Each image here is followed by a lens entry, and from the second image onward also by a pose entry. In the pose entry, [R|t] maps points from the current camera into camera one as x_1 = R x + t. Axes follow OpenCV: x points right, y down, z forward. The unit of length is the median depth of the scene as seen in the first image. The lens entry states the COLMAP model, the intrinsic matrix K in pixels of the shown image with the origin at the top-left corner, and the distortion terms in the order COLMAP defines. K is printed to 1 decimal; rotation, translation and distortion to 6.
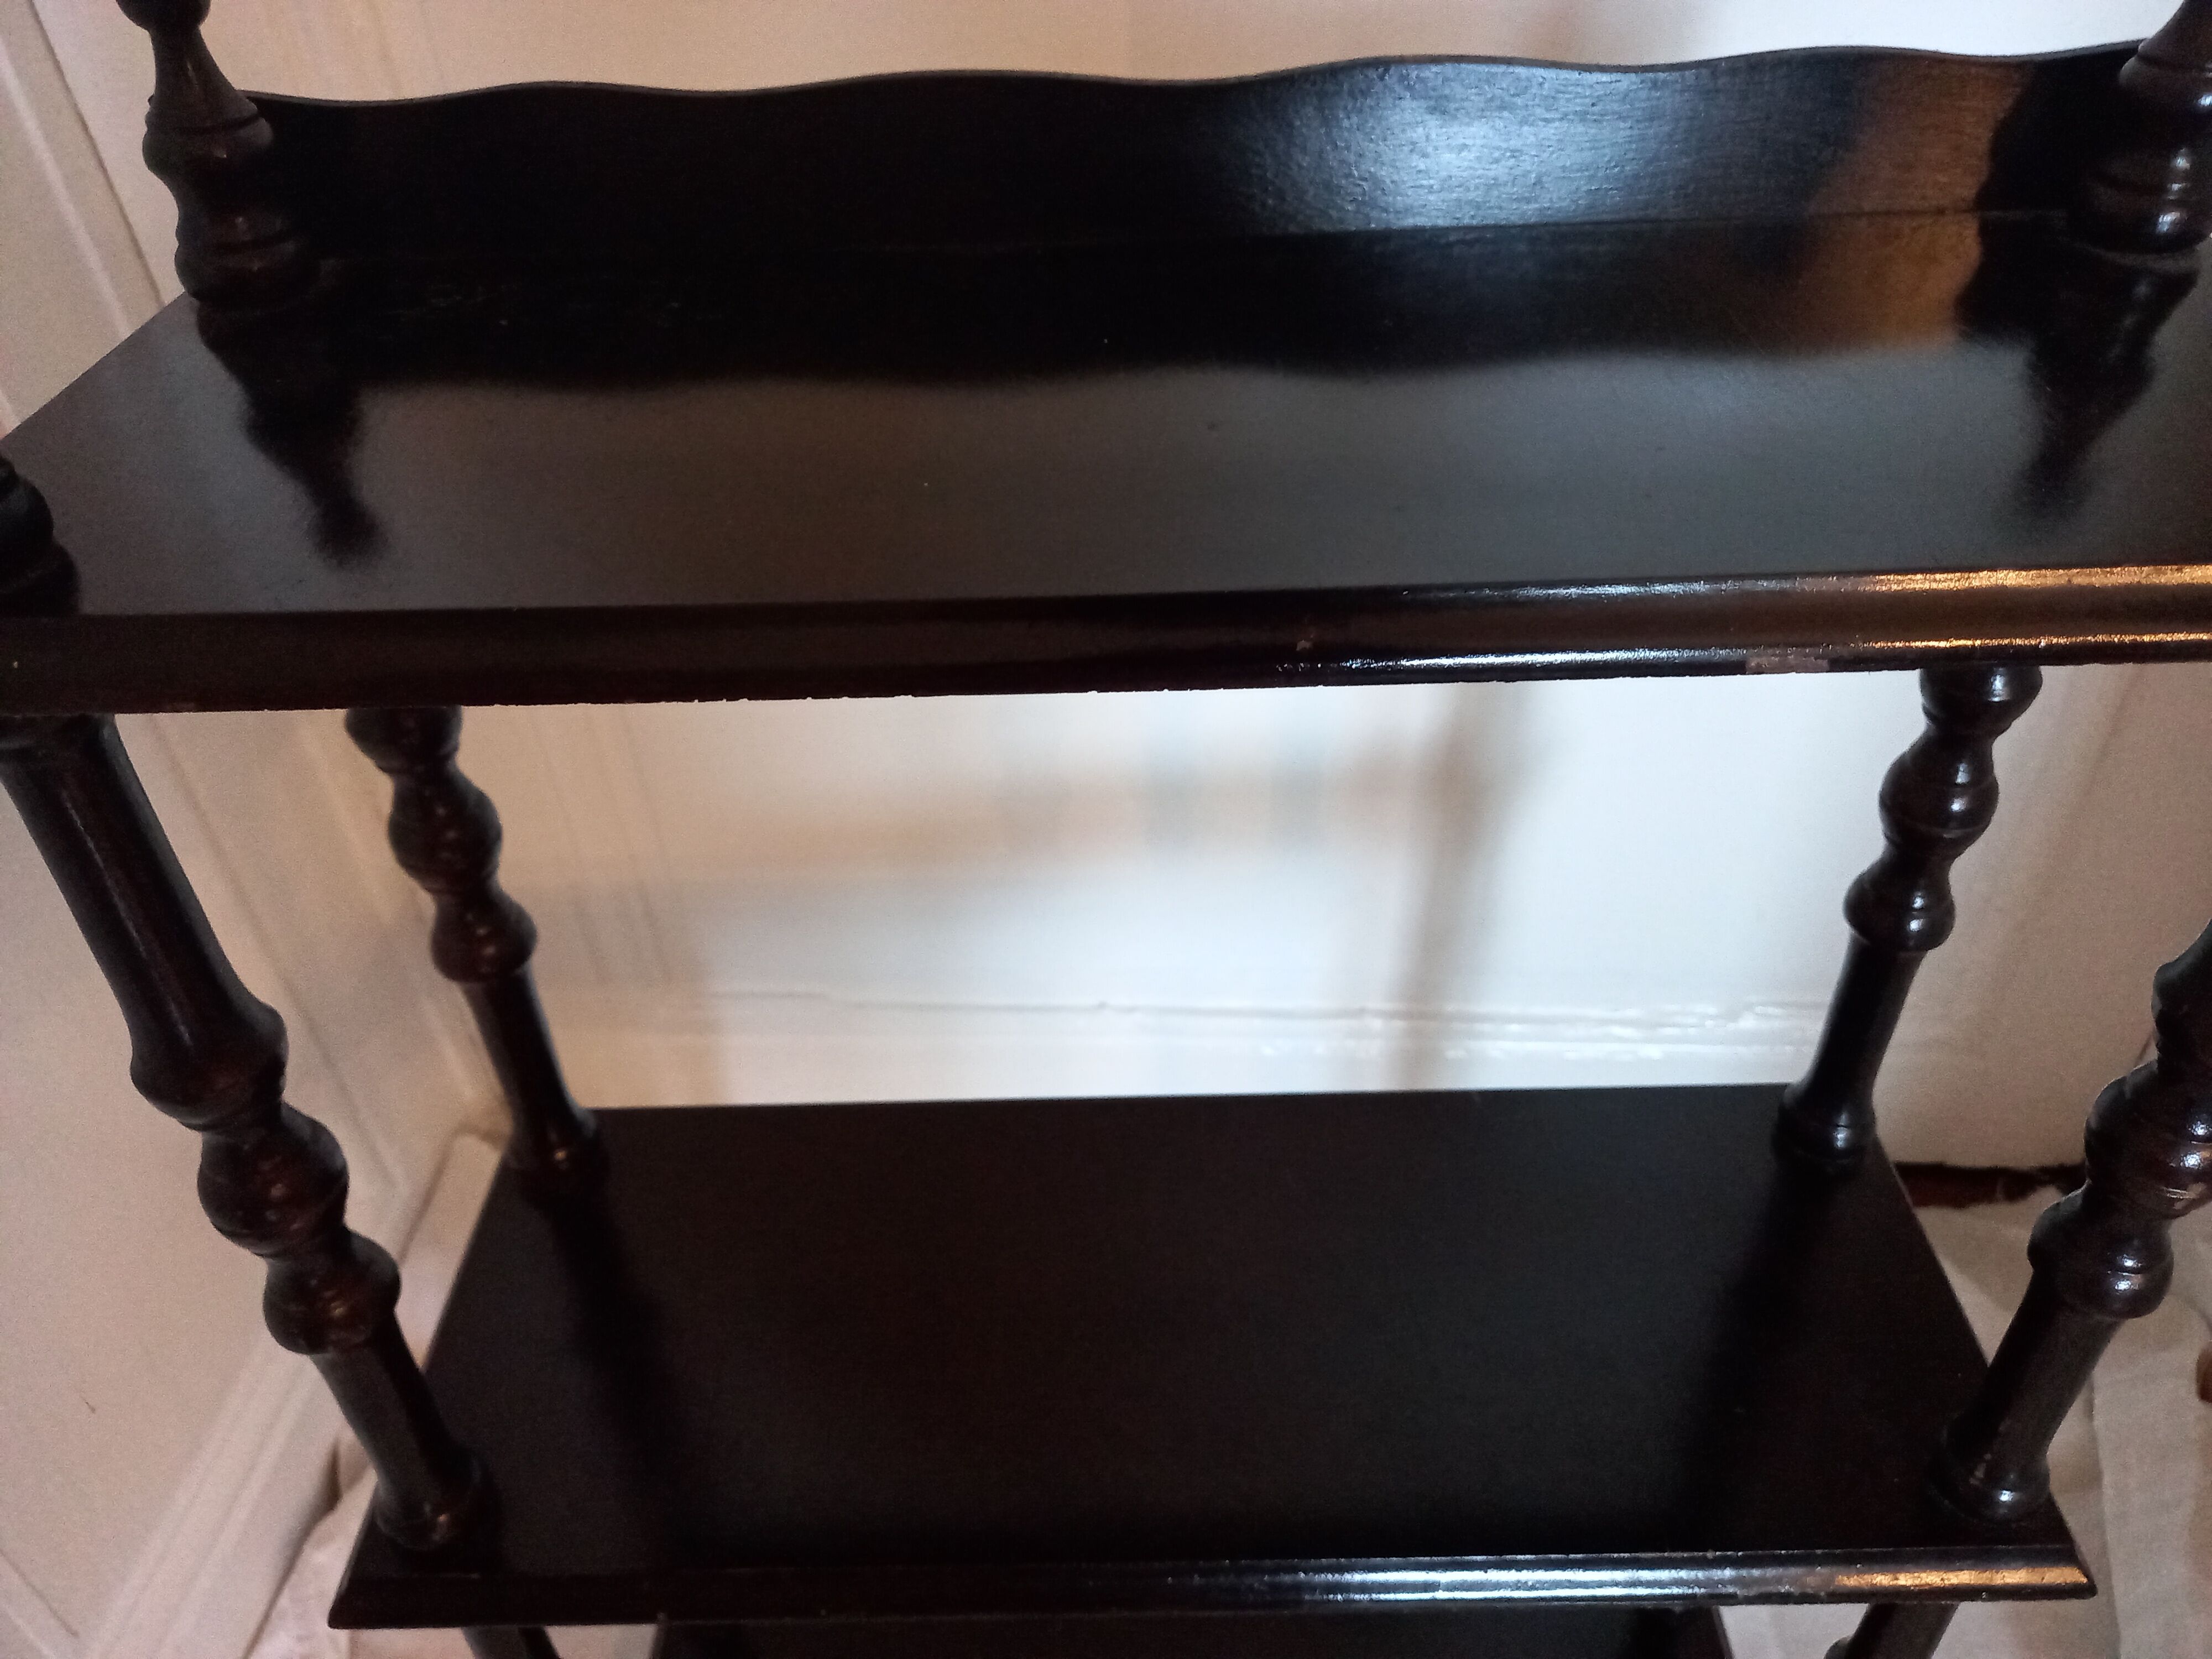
lens RADIAL K [[1642.0, 0, 1106.0], [0, 1642.0, 829.5], [0, 0, 1]] dist [-0.003239, 0.003274]
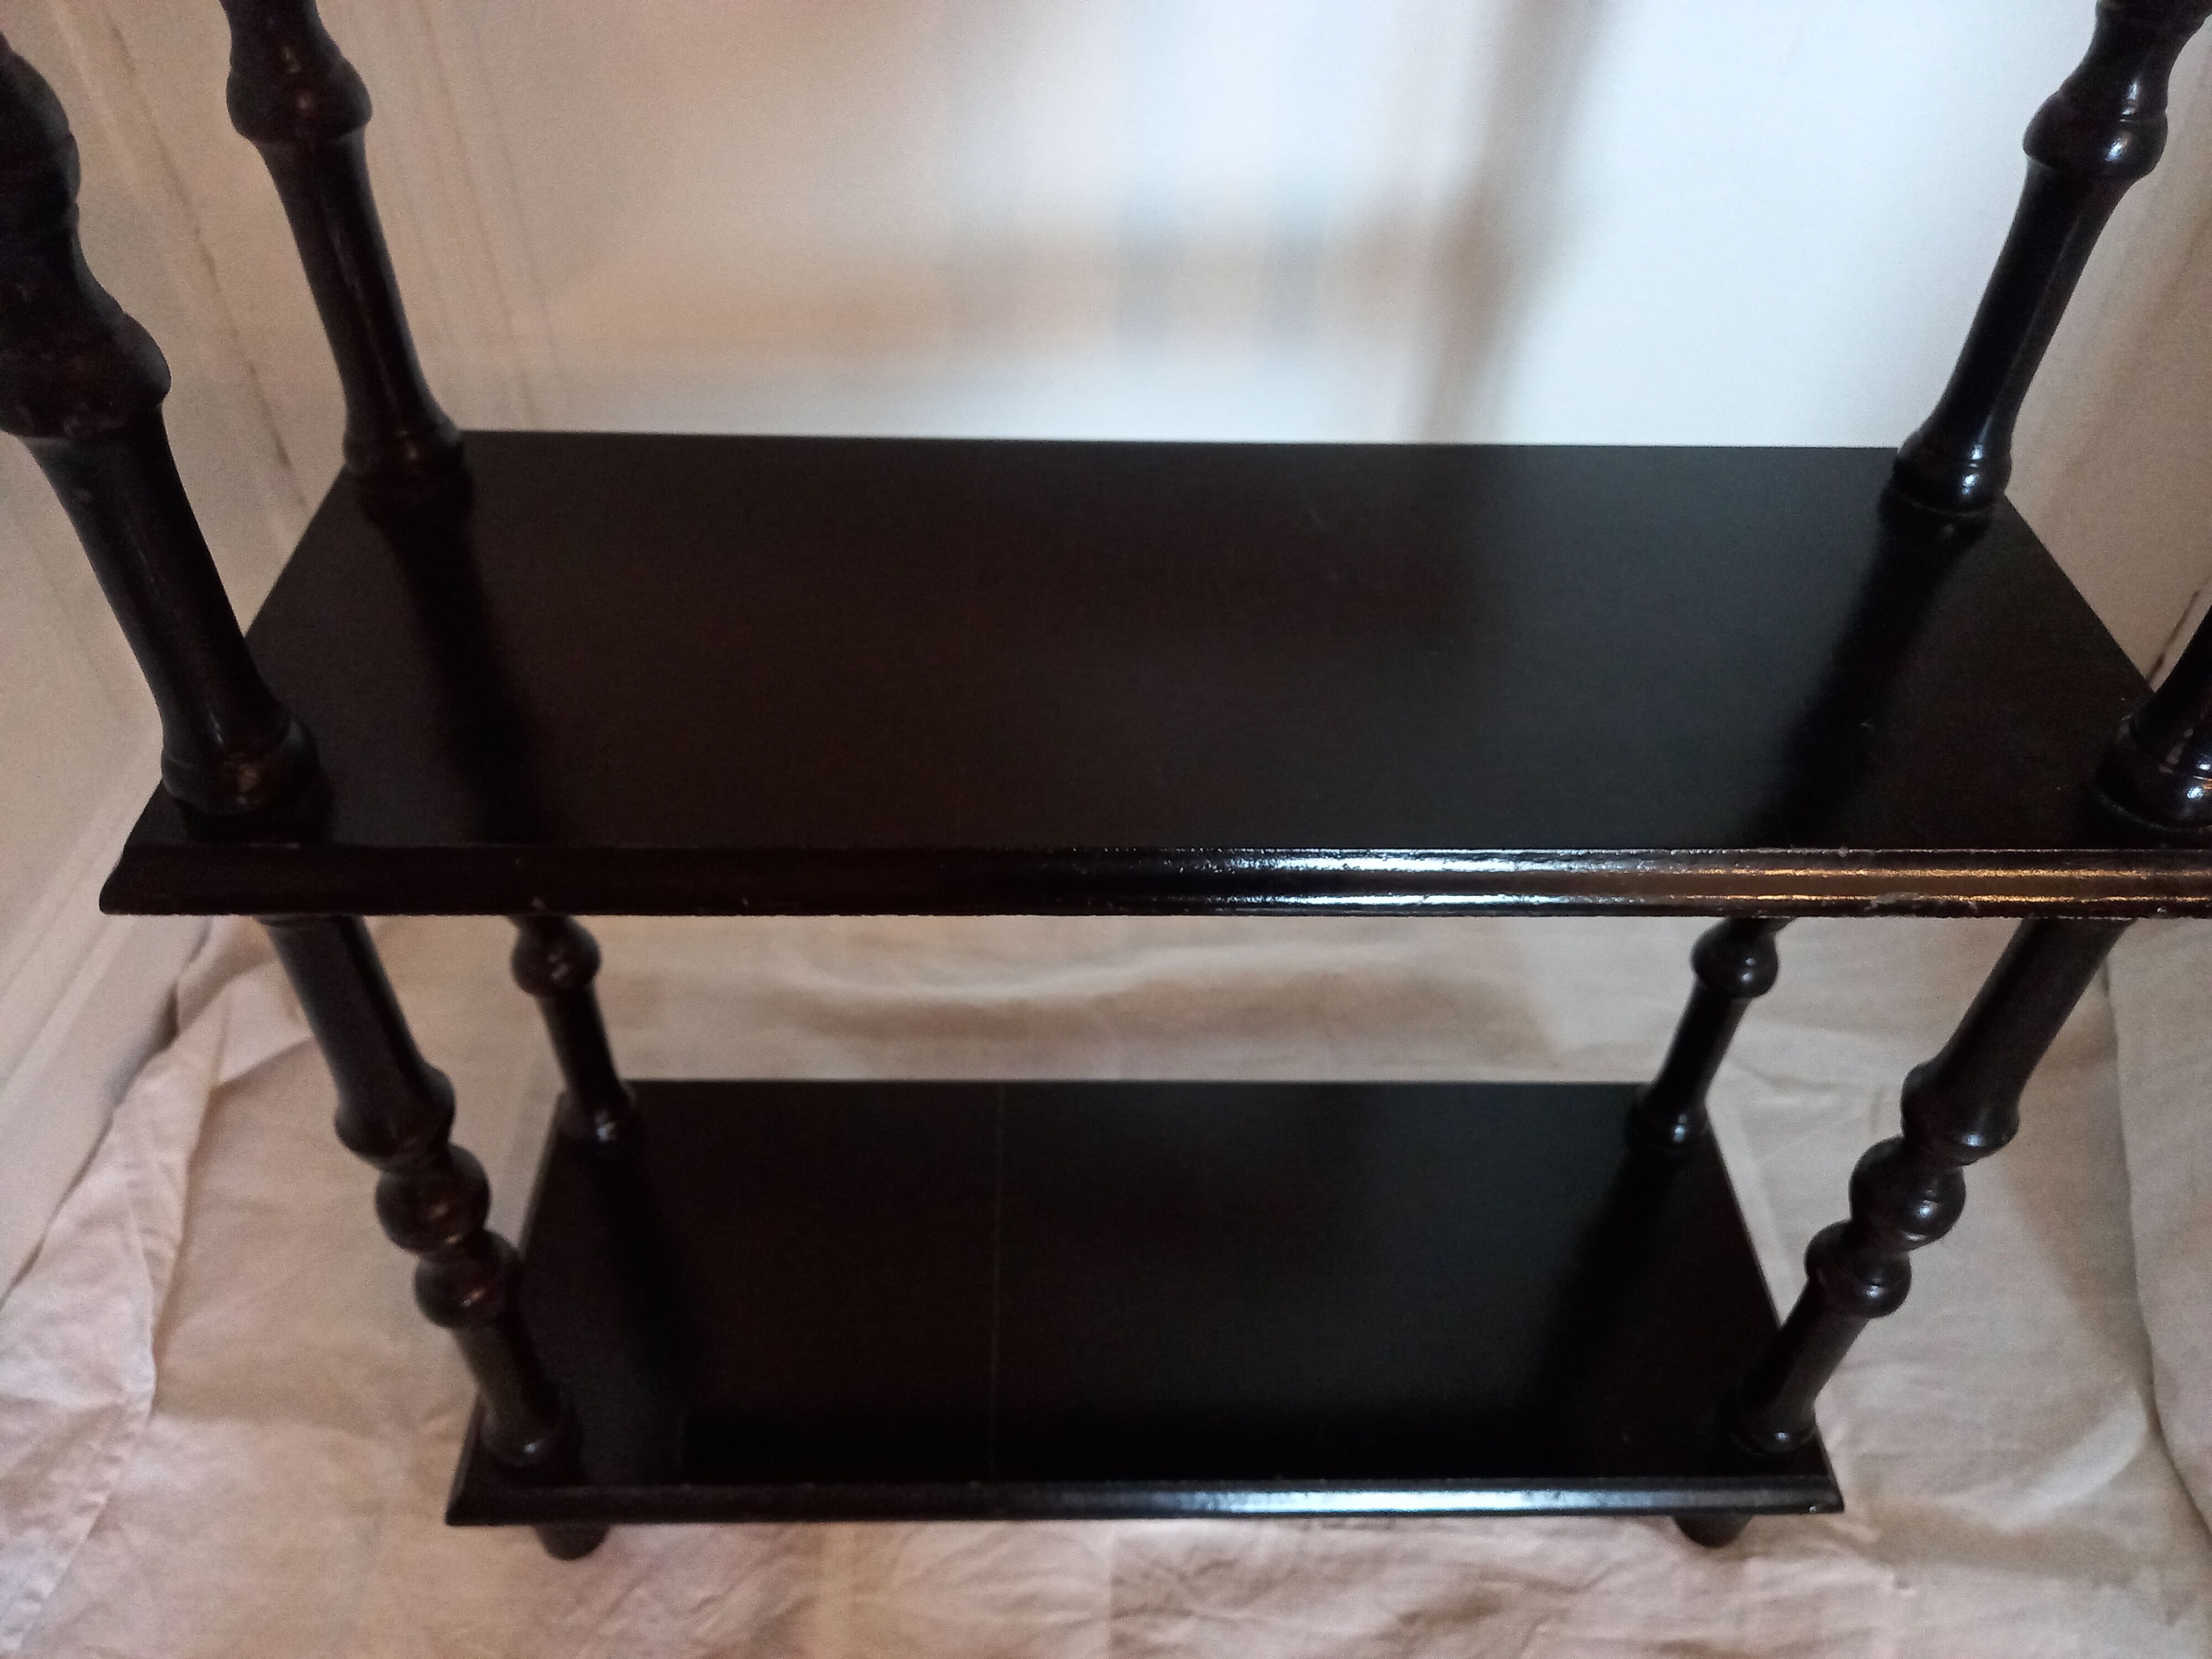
lens RADIAL K [[1642.0, 0, 1106.0], [0, 1642.0, 829.5], [0, 0, 1]] dist [-0.003239, 0.003274]
pose [[0.998069, 0.028864, 0.054994, -0.035294], [-0.034378, 0.994177, 0.102129, 0.307360], [-0.051726, -0.103822, 0.993250, 0.180222]]
